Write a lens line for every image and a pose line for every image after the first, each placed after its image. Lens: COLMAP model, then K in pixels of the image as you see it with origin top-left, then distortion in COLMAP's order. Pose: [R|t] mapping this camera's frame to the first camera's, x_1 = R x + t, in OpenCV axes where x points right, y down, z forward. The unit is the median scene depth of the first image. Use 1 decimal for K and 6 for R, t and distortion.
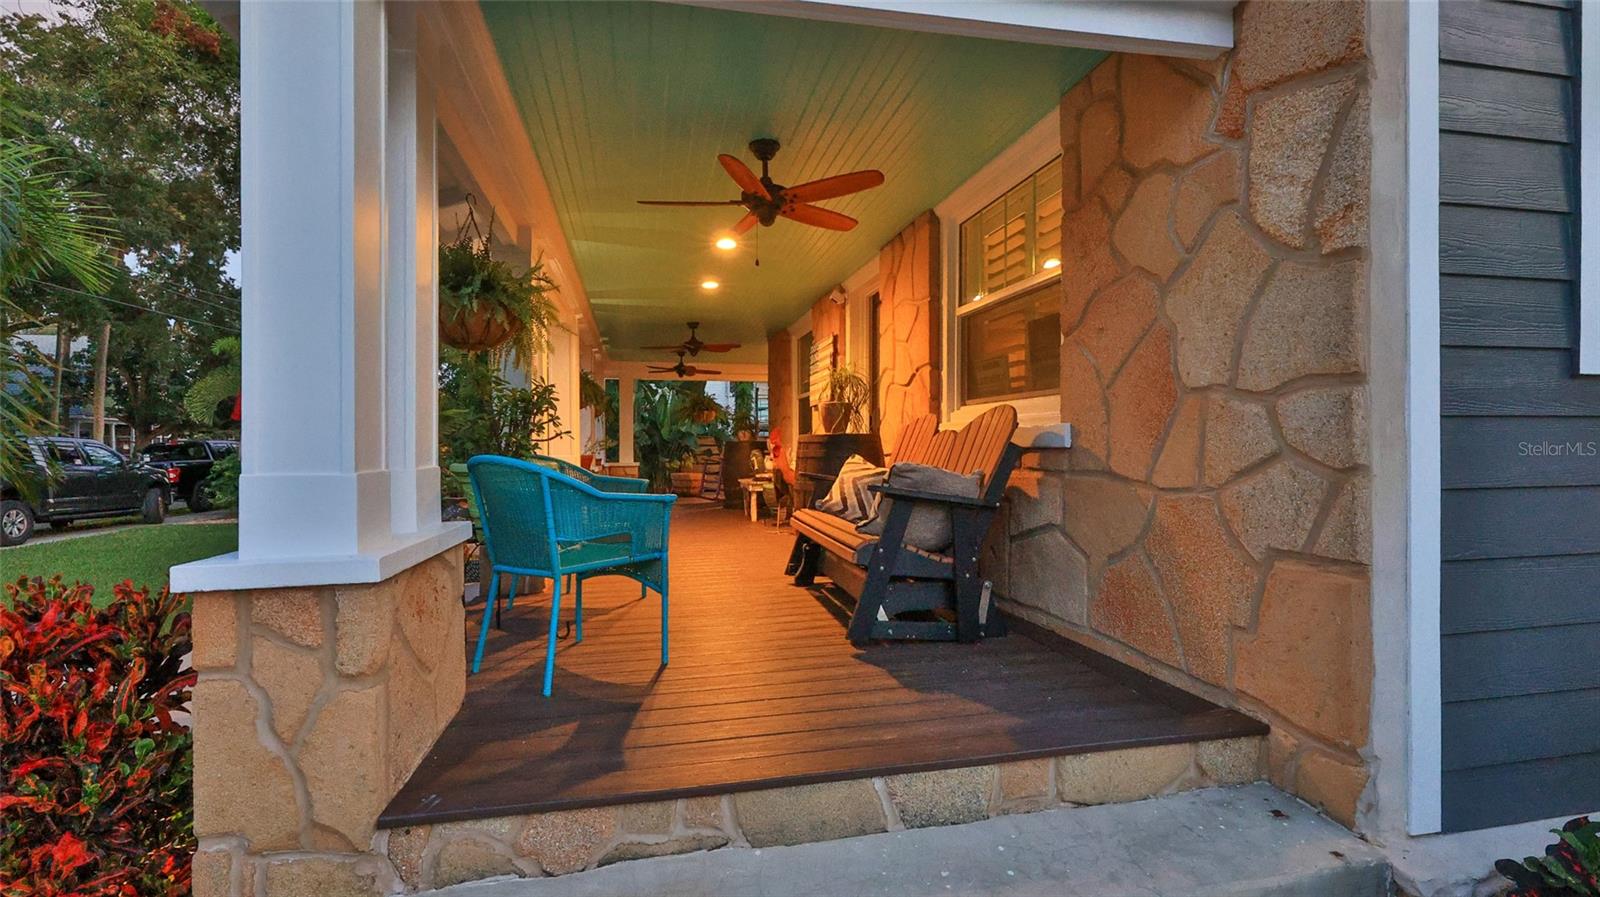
lens RADIAL K [[723.2, 0, 798.9], [0, 723.2, 442.7], [0, 0, 1]] dist [0.001661, 0.000371]
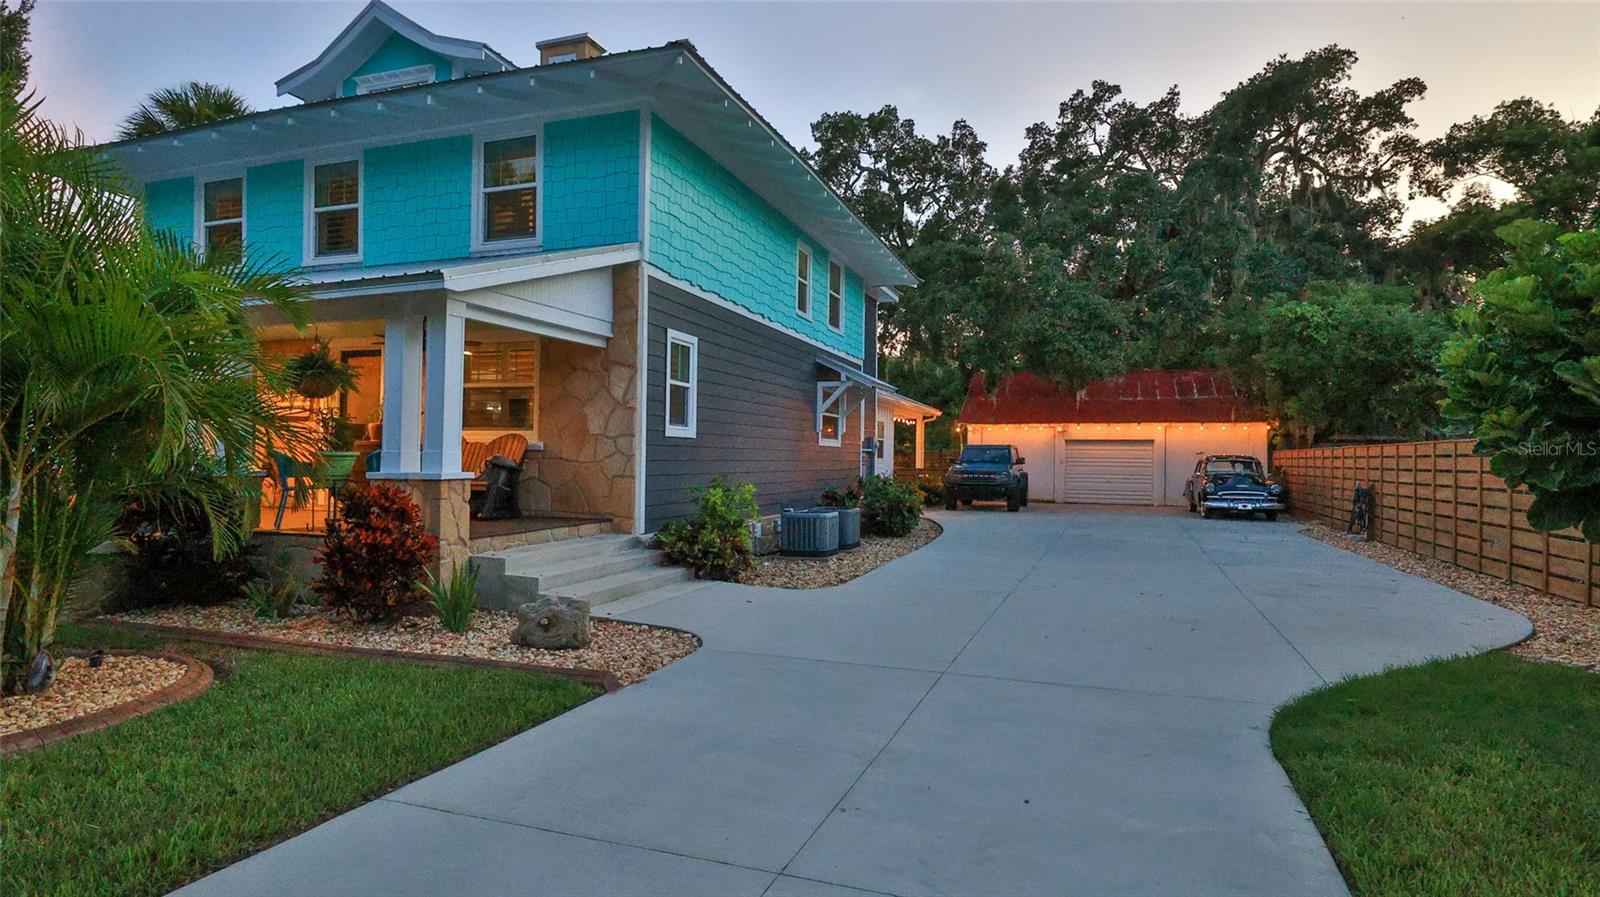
lens RADIAL K [[872.4, 0, 803.2], [0, 872.4, 450.3], [0, 0, 1]] dist [0.001960, 0.001187]
pose [[0.528125, 0.021165, 0.848903, -3.045040], [-0.015847, 0.999761, -0.015067, 0.063909], [-0.849019, -0.005495, 0.528334, -2.573442]]
